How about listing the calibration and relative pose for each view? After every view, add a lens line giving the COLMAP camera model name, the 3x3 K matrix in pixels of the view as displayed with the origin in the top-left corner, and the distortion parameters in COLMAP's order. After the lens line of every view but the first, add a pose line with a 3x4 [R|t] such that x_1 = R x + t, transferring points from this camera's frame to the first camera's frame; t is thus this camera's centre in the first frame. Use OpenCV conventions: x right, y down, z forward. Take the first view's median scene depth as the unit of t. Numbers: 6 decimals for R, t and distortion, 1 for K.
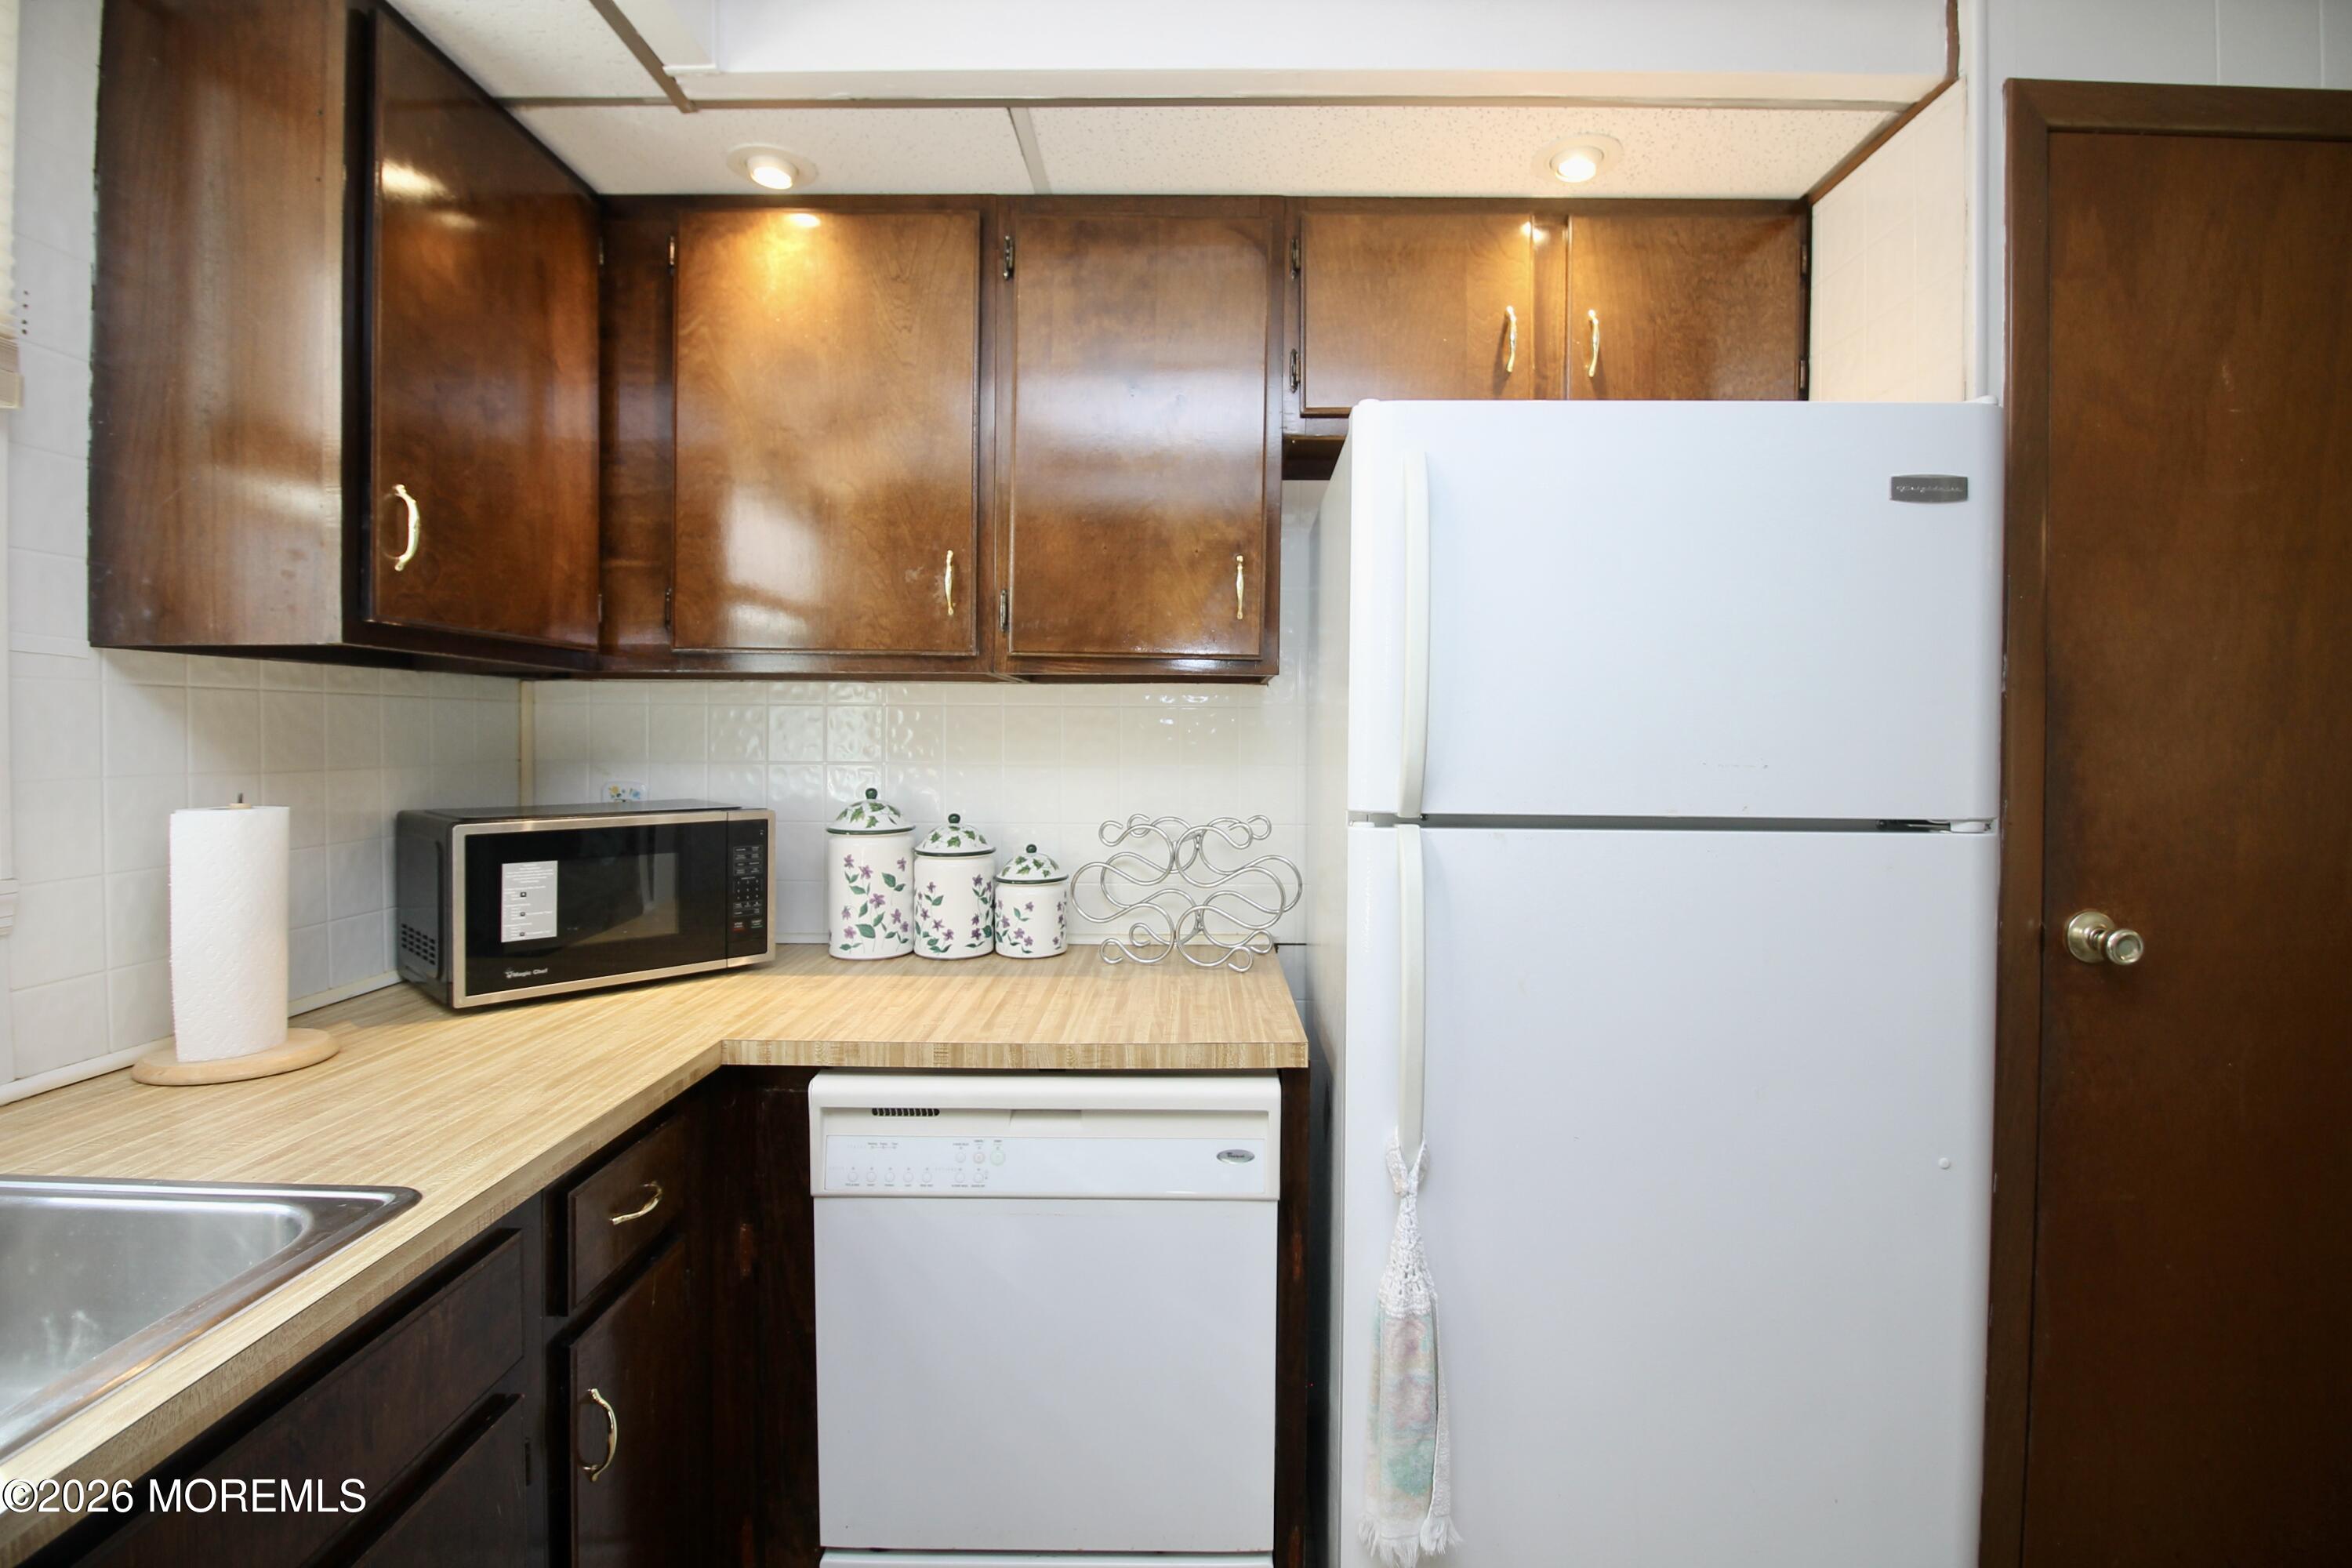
lens RADIAL K [[1103.8, 0, 1186.9], [0, 1103.8, 747.5], [0, 0, 1]] dist [0.002094, -0.014144]
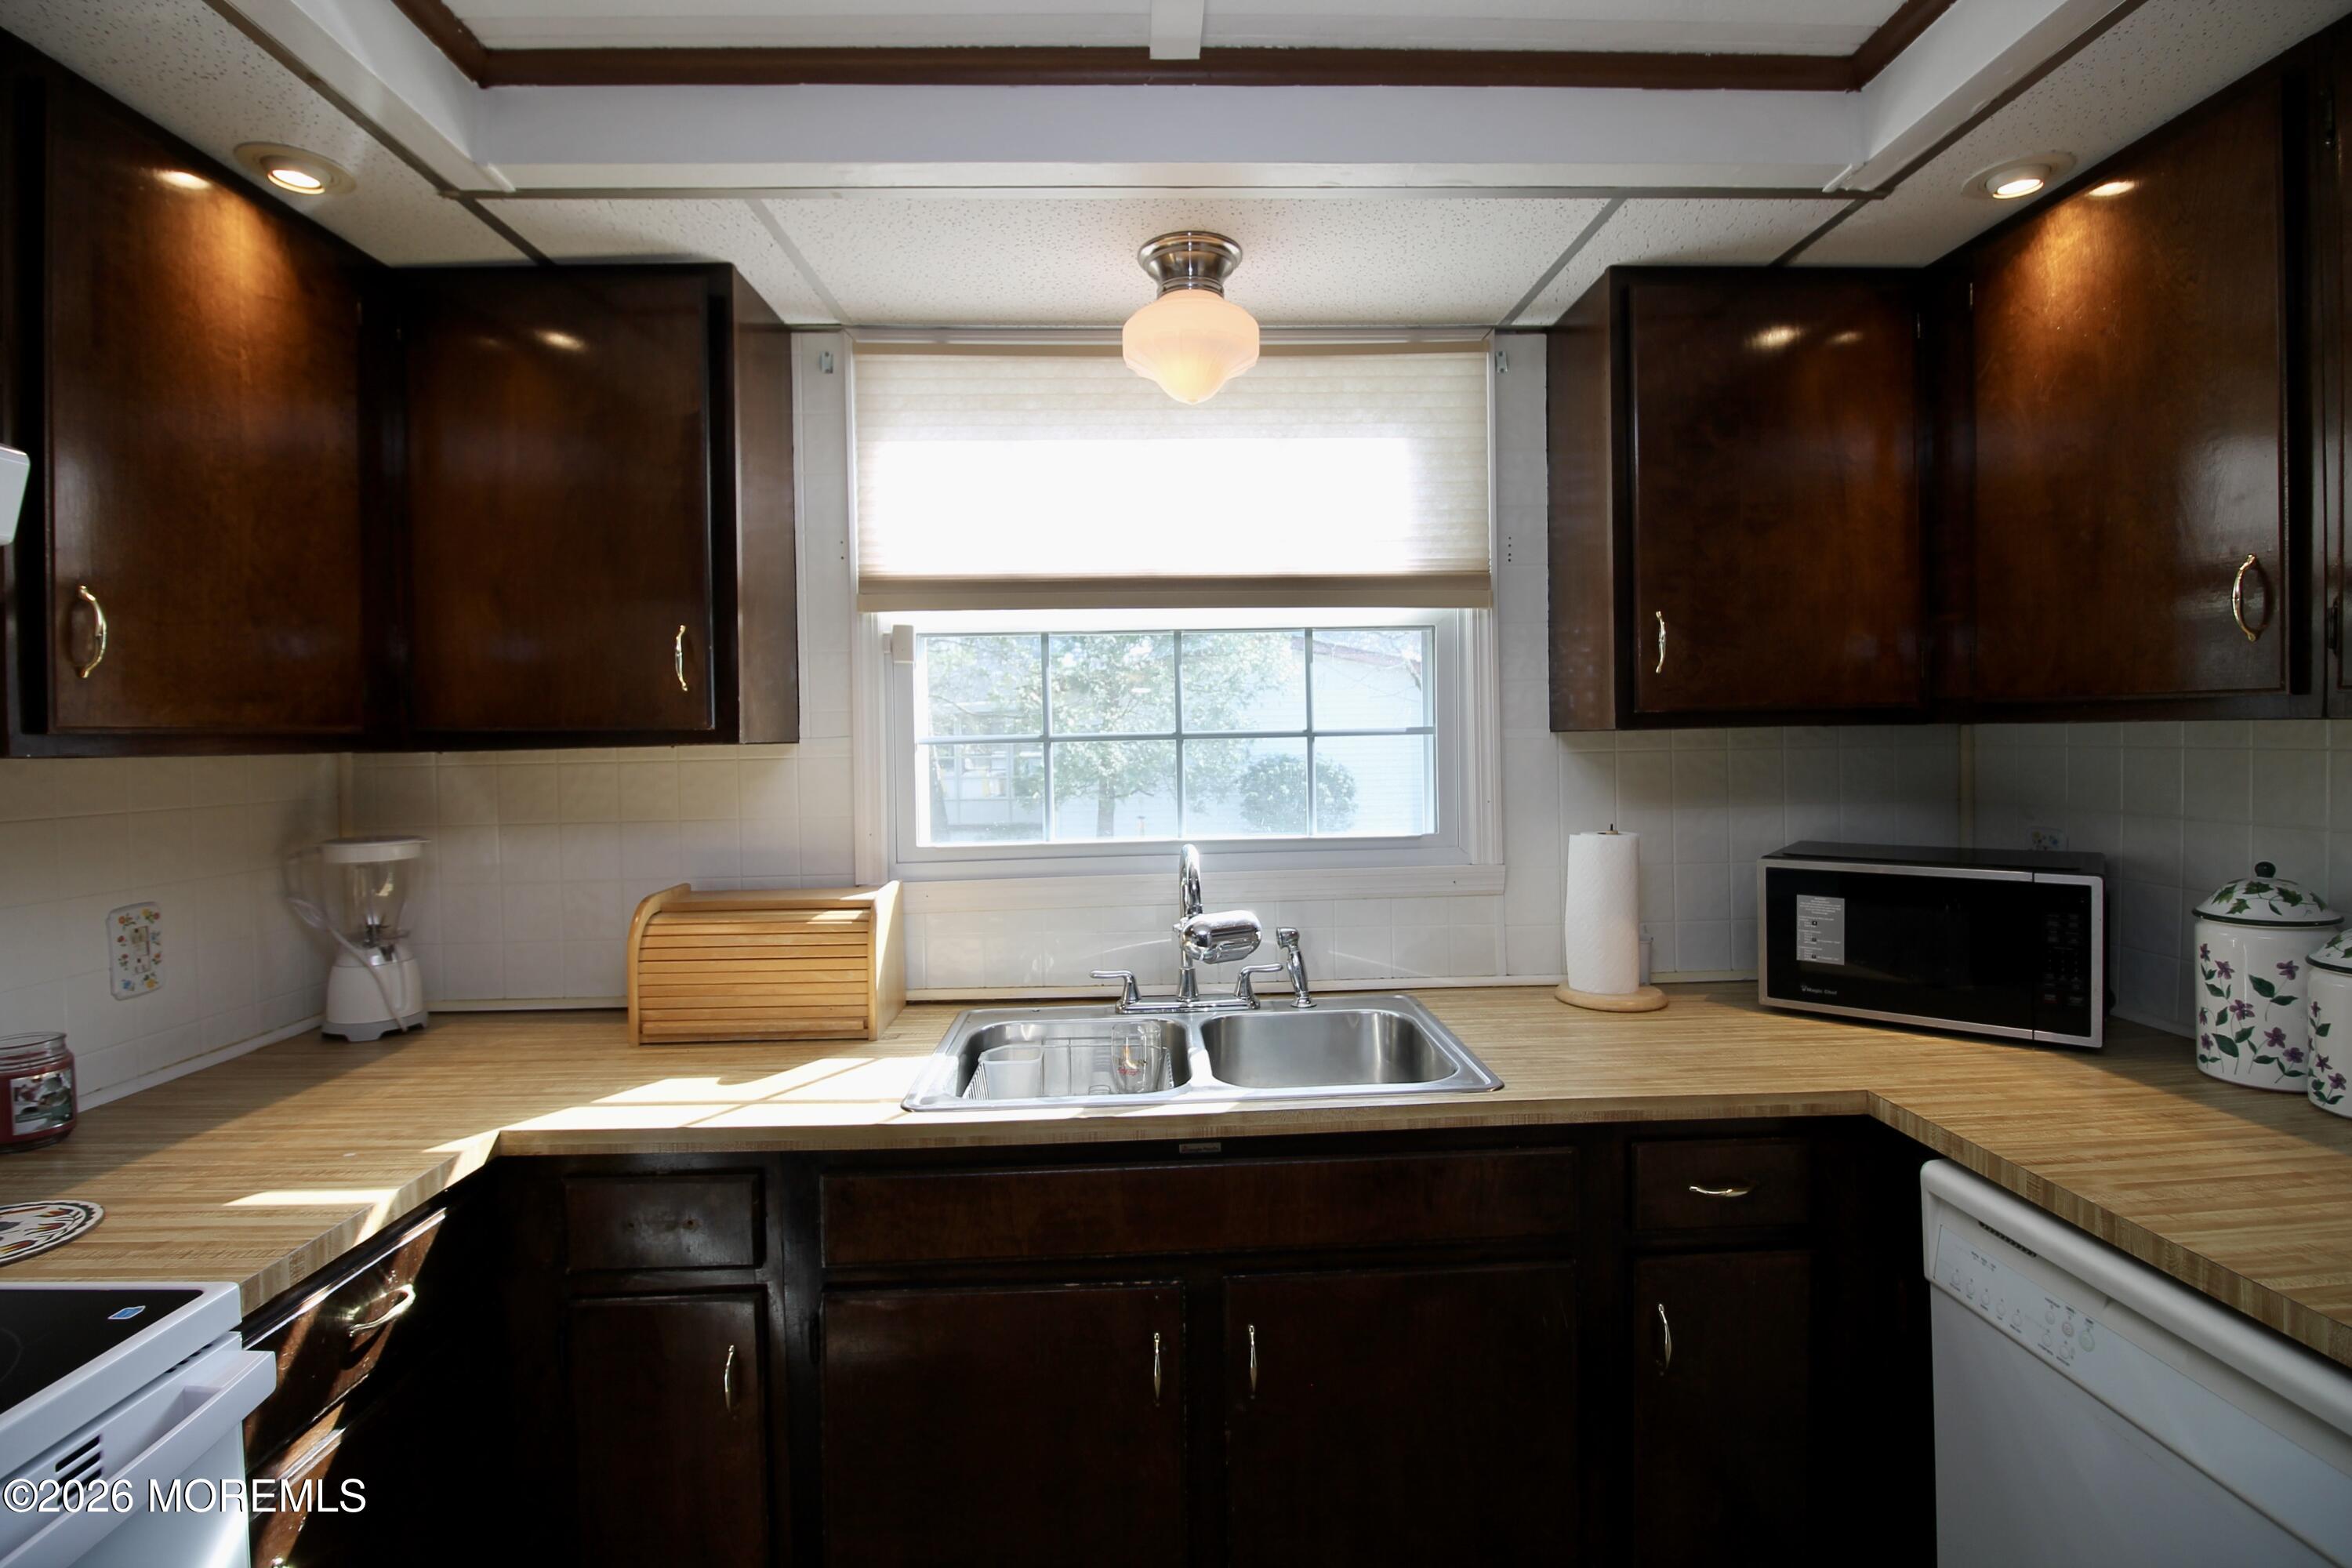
lens RADIAL K [[1103.8, 0, 1186.9], [0, 1103.8, 747.5], [0, 0, 1]] dist [0.002094, -0.014144]
pose [[0.042360, 0.005791, -0.999086, 0.472424], [0.007500, 0.999953, 0.006114, -0.057409], [0.999074, -0.007753, 0.042314, 0.247491]]
